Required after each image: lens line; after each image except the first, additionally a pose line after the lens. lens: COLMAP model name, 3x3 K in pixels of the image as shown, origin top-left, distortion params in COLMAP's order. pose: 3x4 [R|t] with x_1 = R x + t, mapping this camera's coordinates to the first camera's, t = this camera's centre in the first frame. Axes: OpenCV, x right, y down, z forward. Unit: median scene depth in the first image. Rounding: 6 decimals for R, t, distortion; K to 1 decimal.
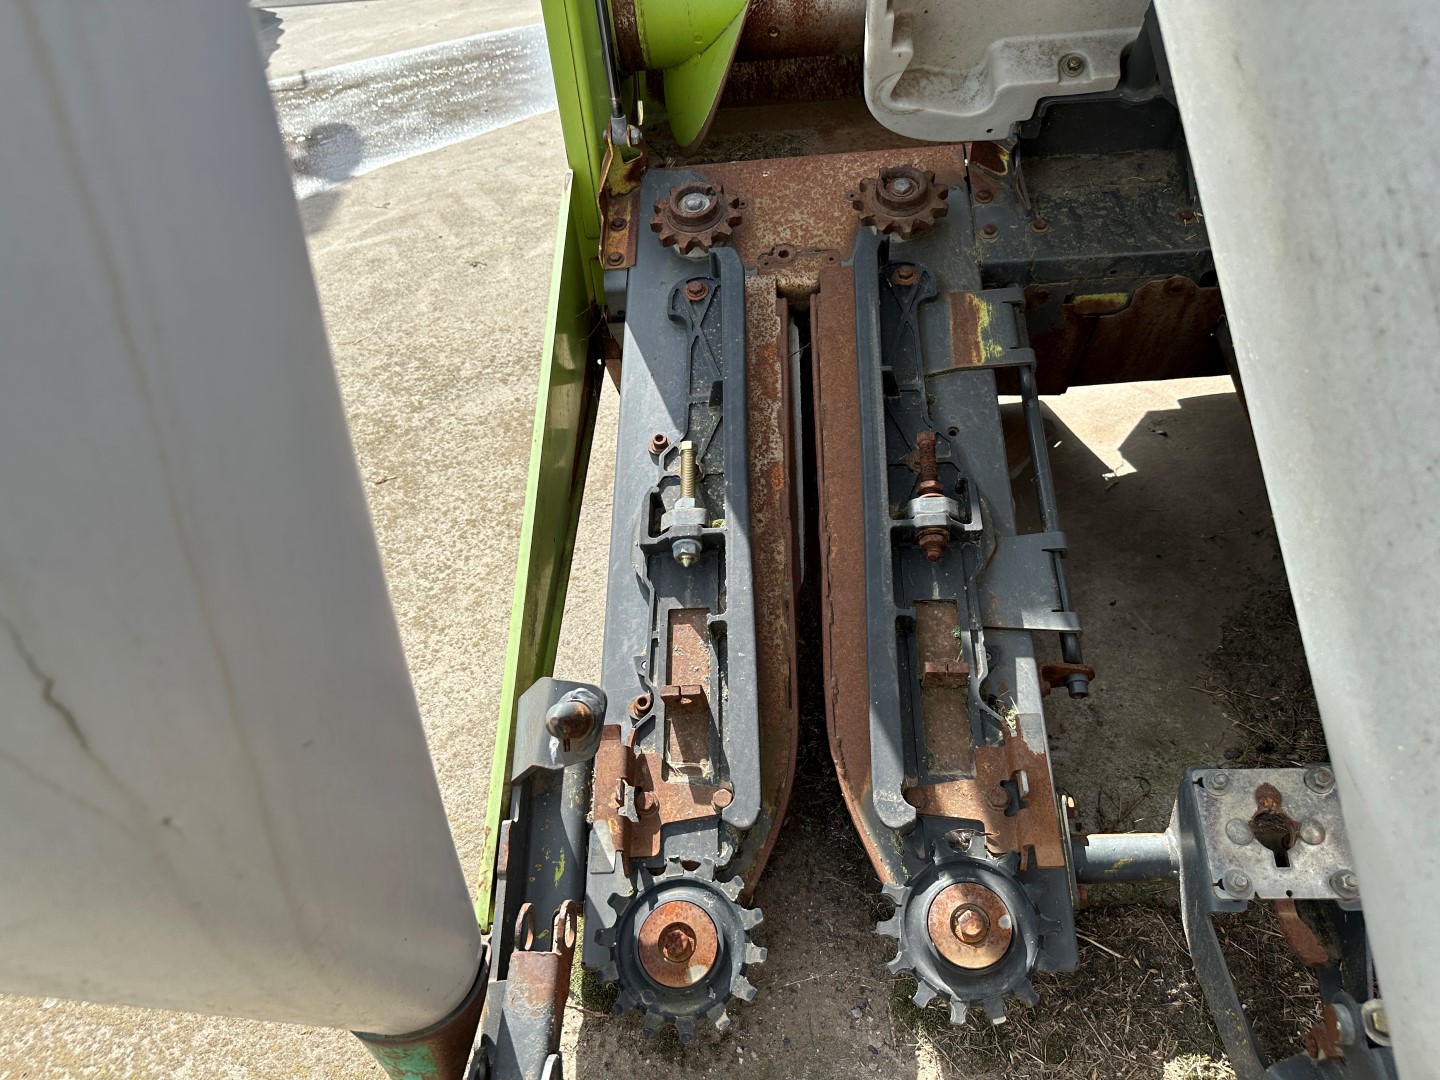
lens RADIAL K [[1024.1, 0, 718.0], [0, 1024.1, 550.2], [0, 0, 1]] dist [0.027055, -0.044832]
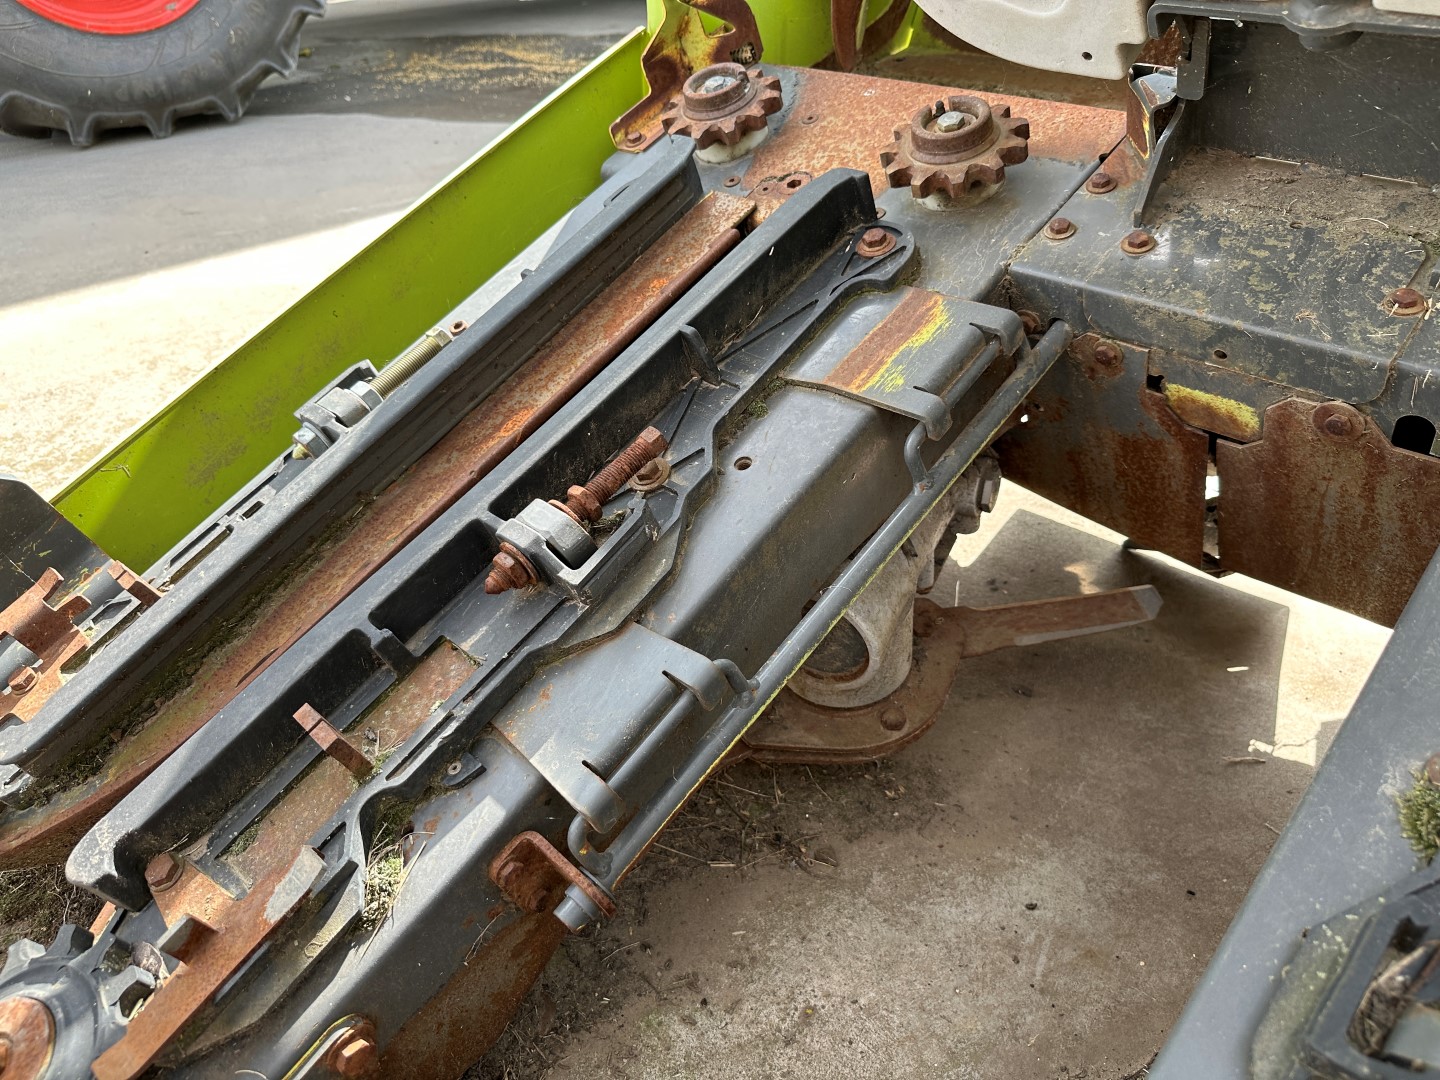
lens RADIAL K [[1024.1, 0, 742.0], [0, 1024.1, 545.0], [0, 0, 1]] dist [0.027055, -0.044832]
pose [[0.760376, 0.421024, -0.494538, 0.515047], [-0.450560, 0.890359, 0.065247, -0.103603], [0.467786, 0.173206, 0.866704, 0.433513]]
